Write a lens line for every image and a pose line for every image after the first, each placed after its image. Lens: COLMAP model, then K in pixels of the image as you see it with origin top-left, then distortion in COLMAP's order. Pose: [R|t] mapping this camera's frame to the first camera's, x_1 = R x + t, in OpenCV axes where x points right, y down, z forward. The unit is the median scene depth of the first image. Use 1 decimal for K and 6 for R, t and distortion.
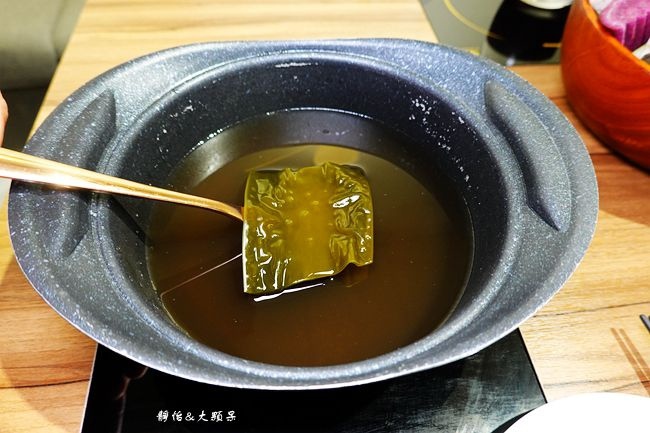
lens RADIAL K [[455.7, 0, 324.7], [0, 455.7, 217.2], [0, 0, 1]] dist [-0.036673, 0.015963]
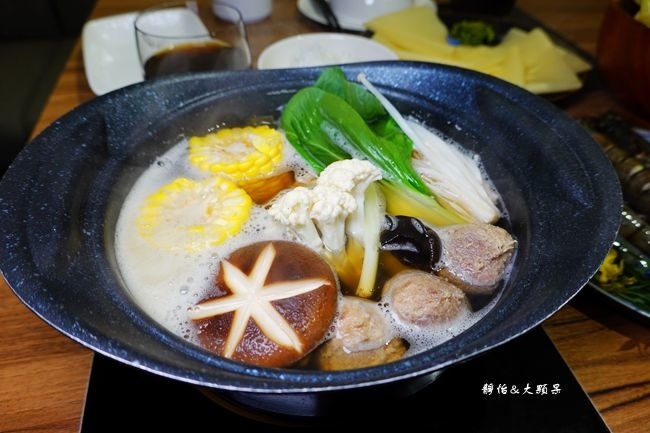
lens RADIAL K [[455.7, 0, 324.1], [0, 455.7, 214.6], [0, 0, 1]] dist [-0.036673, 0.015963]
pose [[0.994242, -0.079726, 0.071603, -0.087807], [0.091197, 0.980387, -0.174711, 0.132439], [-0.056270, 0.180235, 0.982013, 0.071131]]
